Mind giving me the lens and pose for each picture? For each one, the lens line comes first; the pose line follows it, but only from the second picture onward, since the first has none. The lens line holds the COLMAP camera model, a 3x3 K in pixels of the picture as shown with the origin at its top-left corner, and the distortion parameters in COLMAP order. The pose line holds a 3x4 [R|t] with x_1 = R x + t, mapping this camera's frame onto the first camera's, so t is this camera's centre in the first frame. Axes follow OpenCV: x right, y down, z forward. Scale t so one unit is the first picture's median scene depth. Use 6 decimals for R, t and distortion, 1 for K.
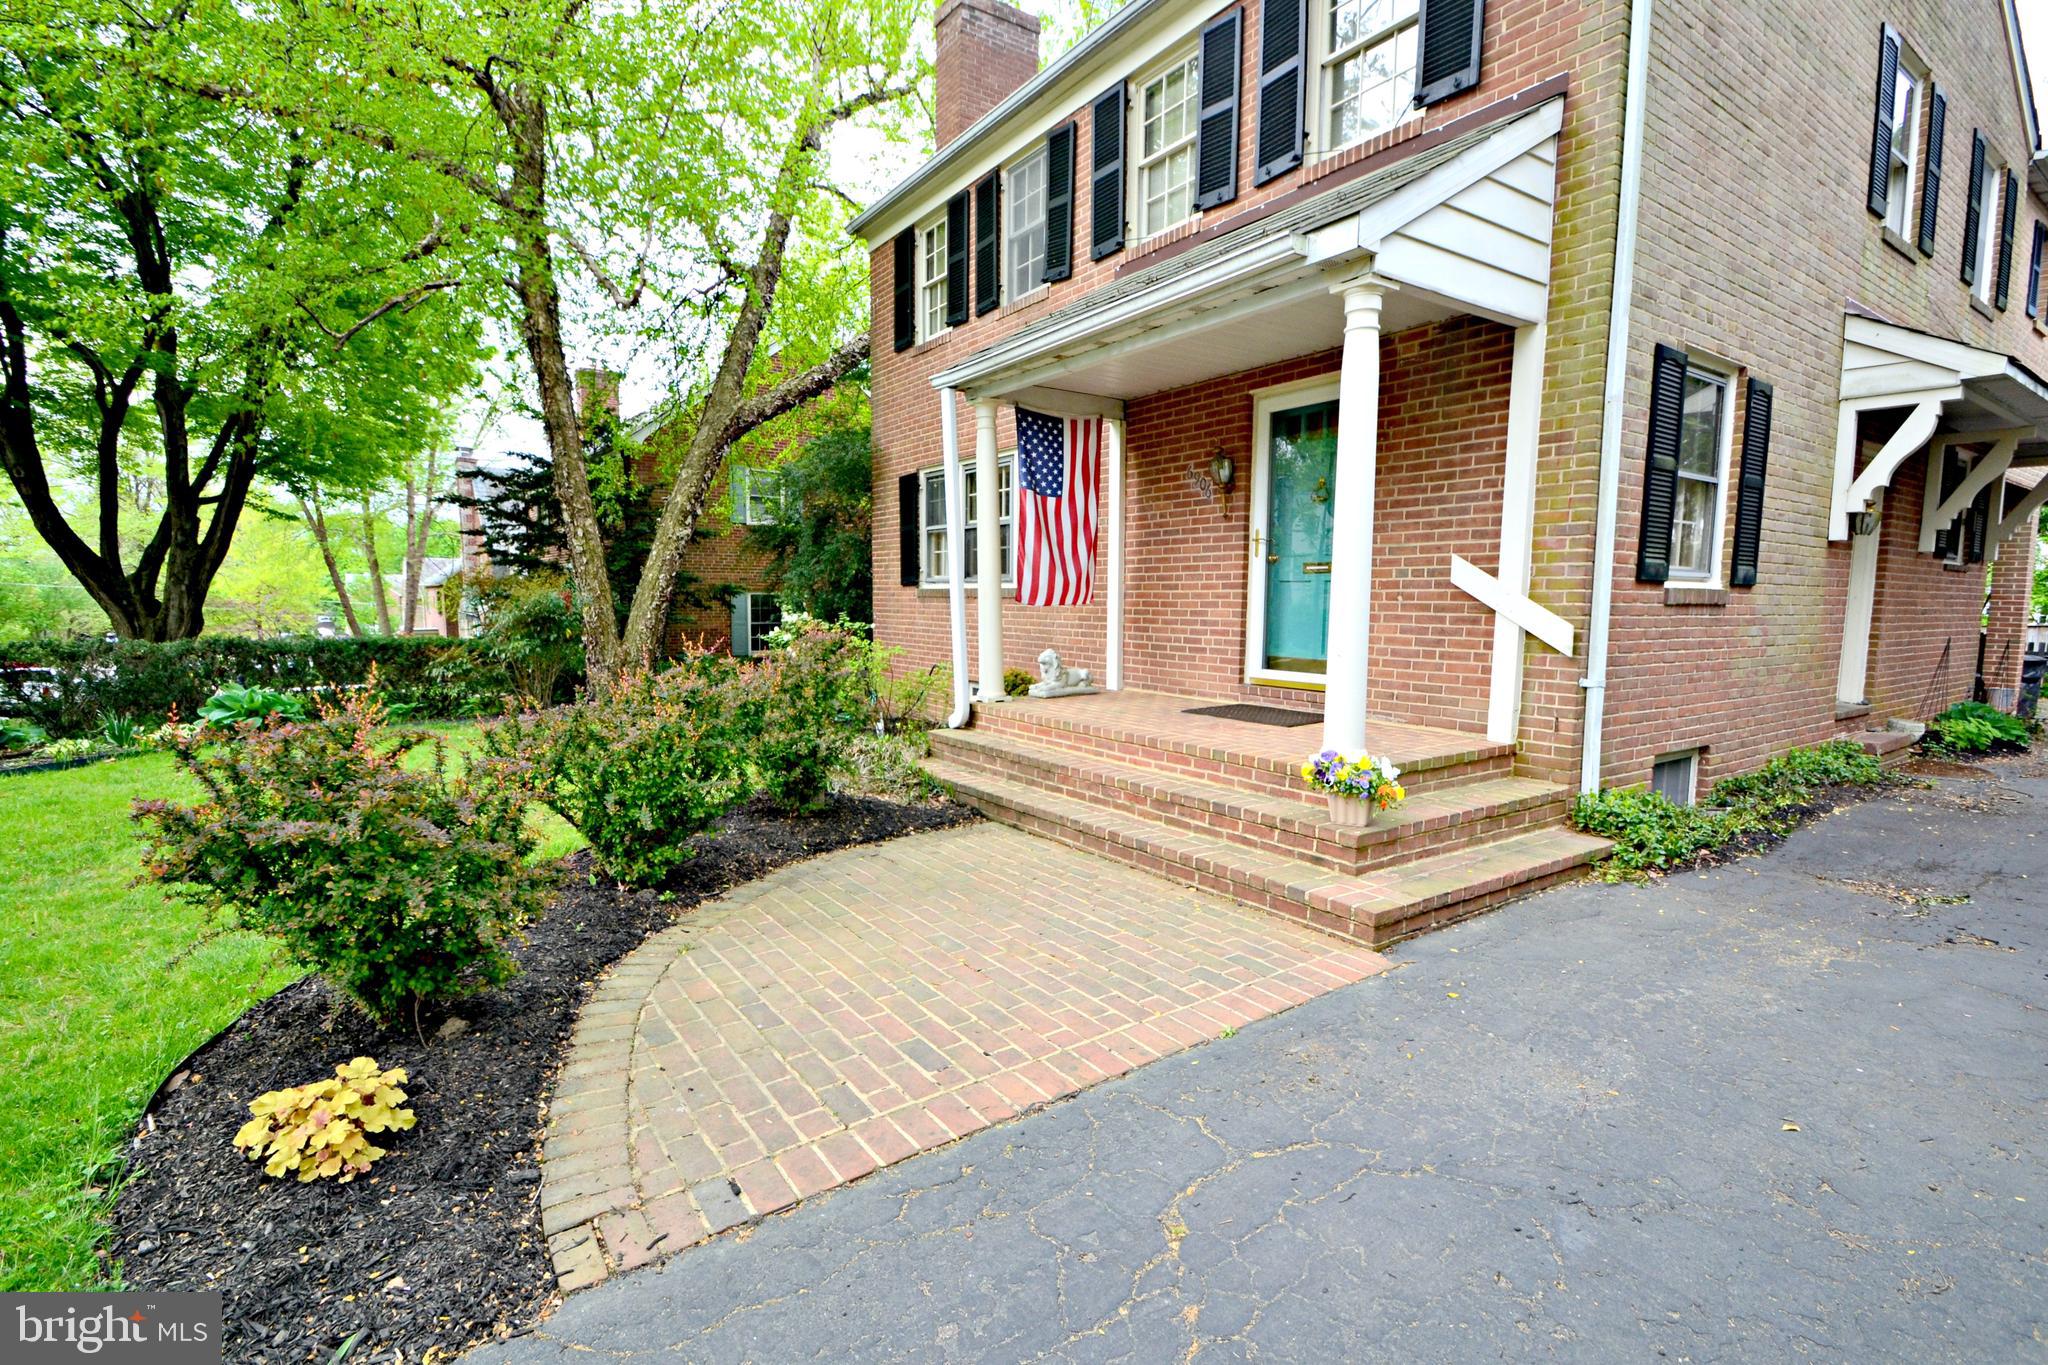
lens RADIAL K [[938.6, 0, 1013.3], [0, 938.6, 695.6], [0, 0, 1]] dist [0.005824, -0.012676]
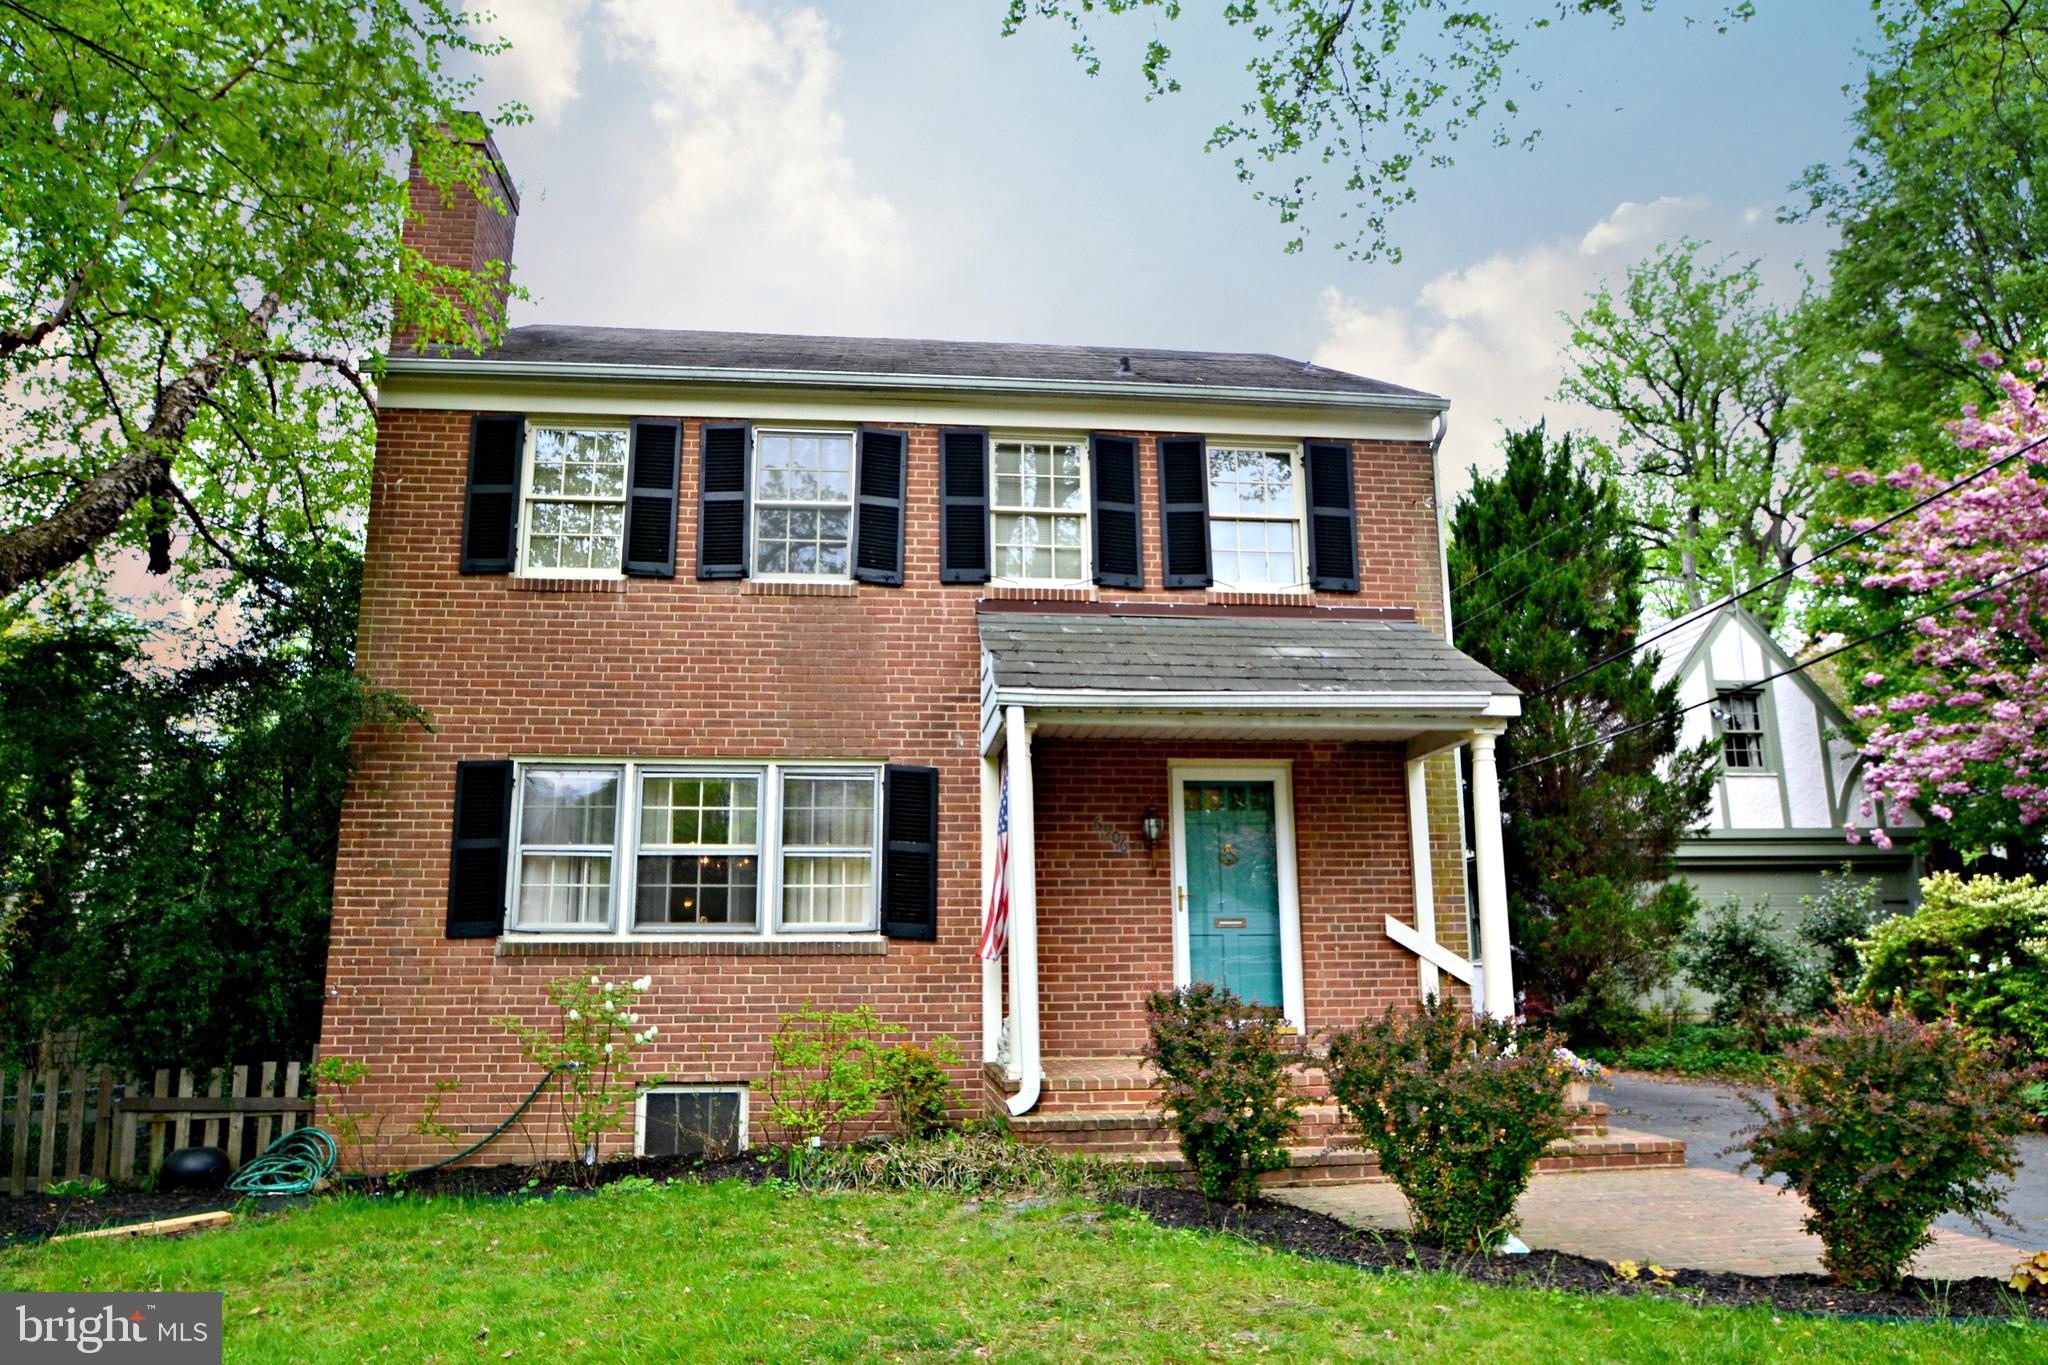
lens RADIAL K [[1294.9, 0, 1015.5], [0, 1294.9, 693.9], [0, 0, 1]] dist [-0.035185, 0.000246]
pose [[0.462088, 0.168361, 0.870706, -1.181603], [0.105060, 0.964508, -0.242254, -0.053171], [-0.880589, 0.203419, 0.428000, 0.512809]]
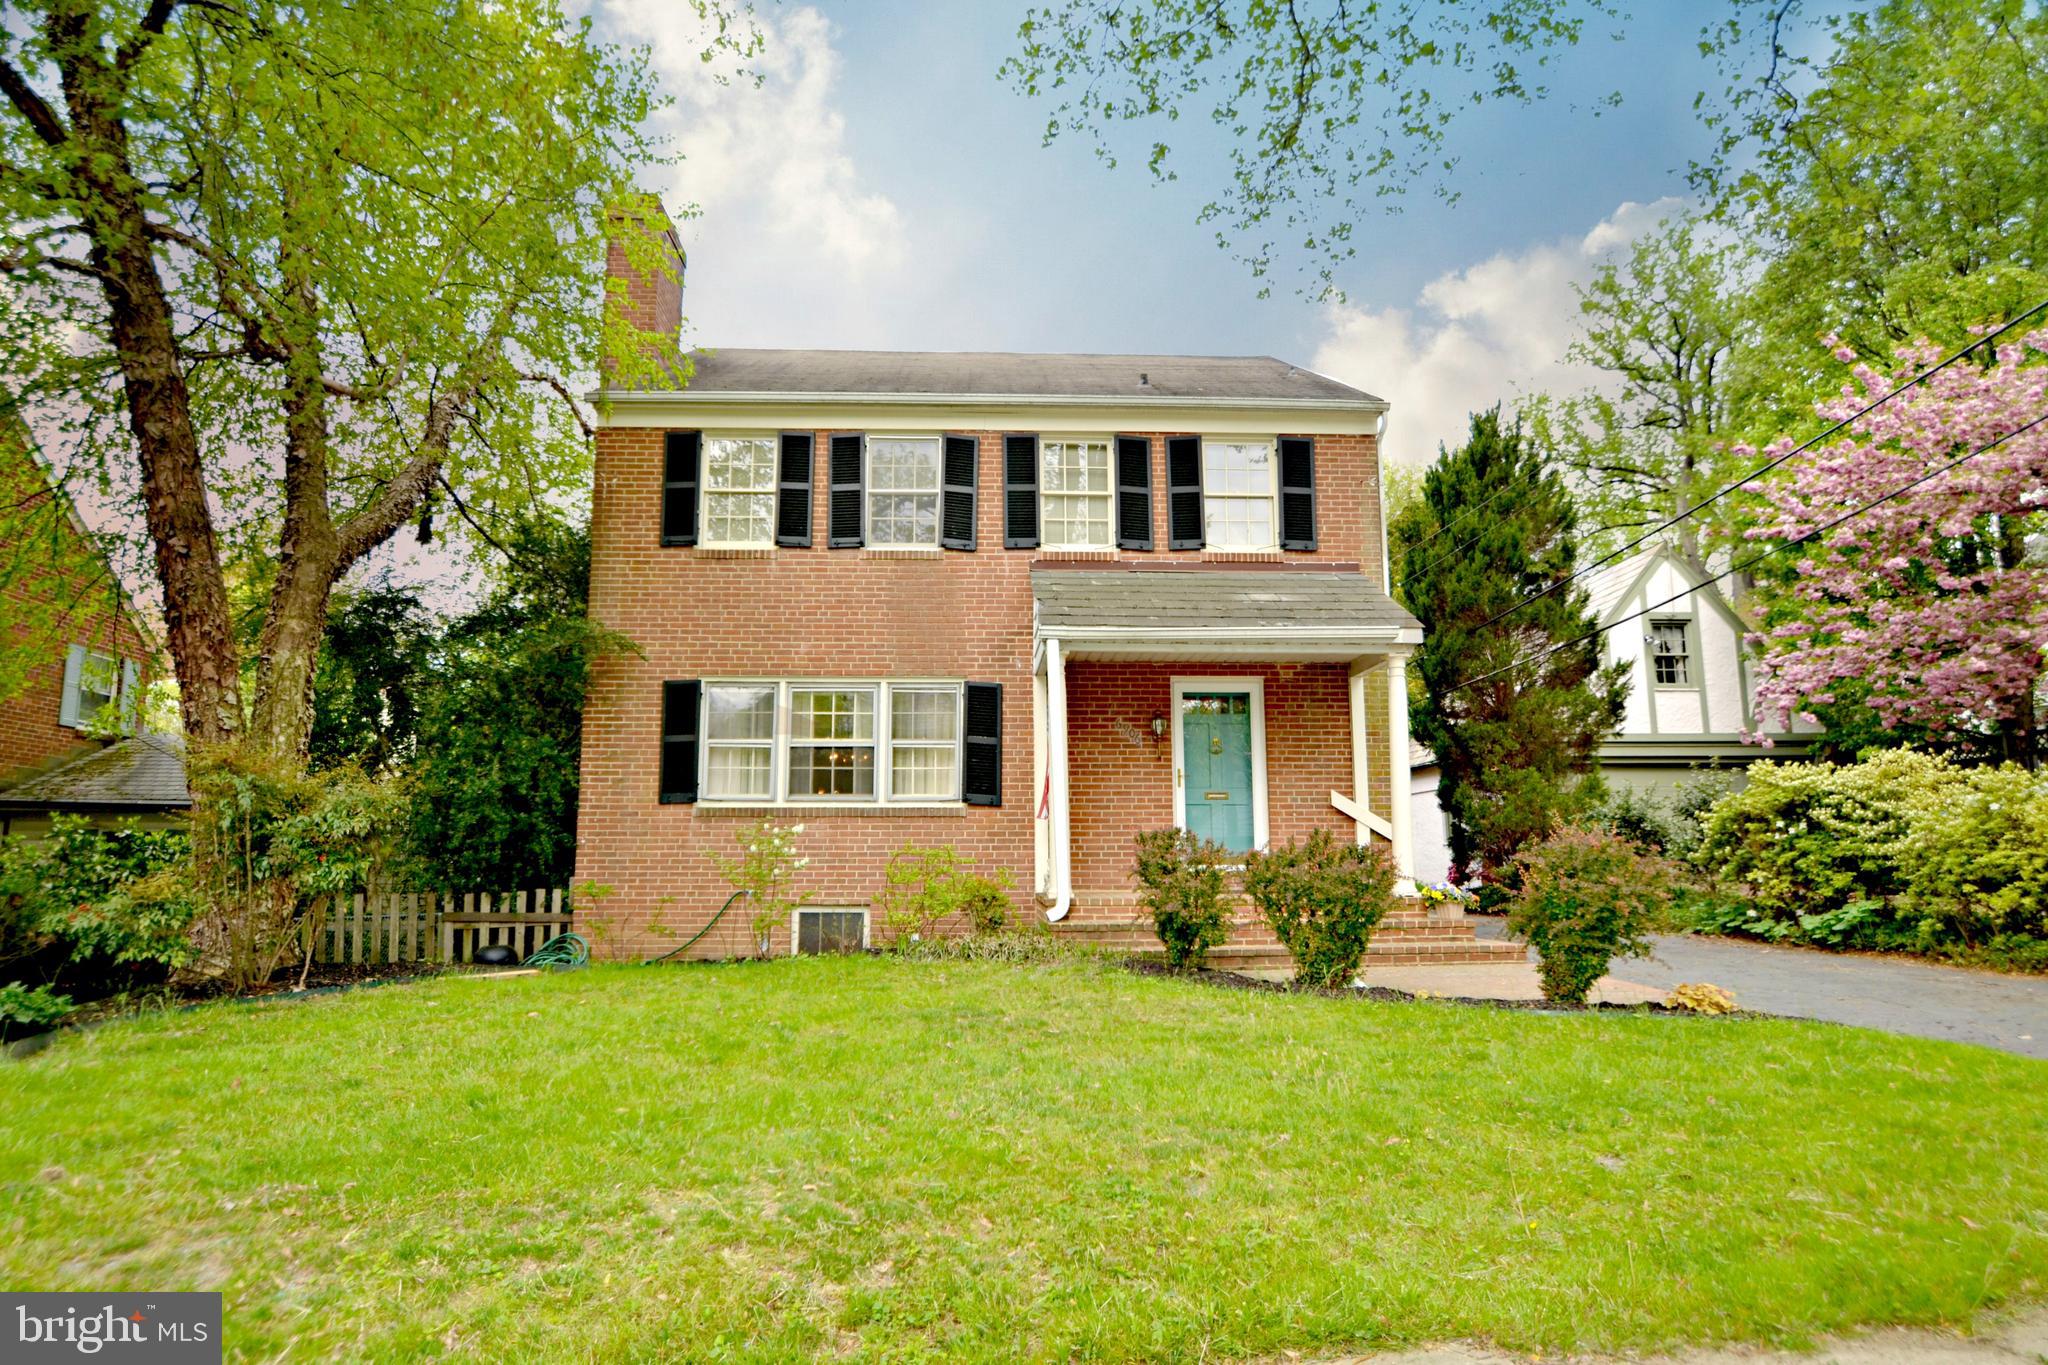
lens RADIAL K [[1163.3, 0, 1029.8], [0, 1163.3, 679.7], [0, 0, 1]] dist [-0.021079, 0.000655]
pose [[0.515755, 0.124530, 0.847637, -1.462548], [0.097719, 0.974372, -0.202607, 0.033168], [-0.851145, 0.187326, 0.490368, 0.297363]]
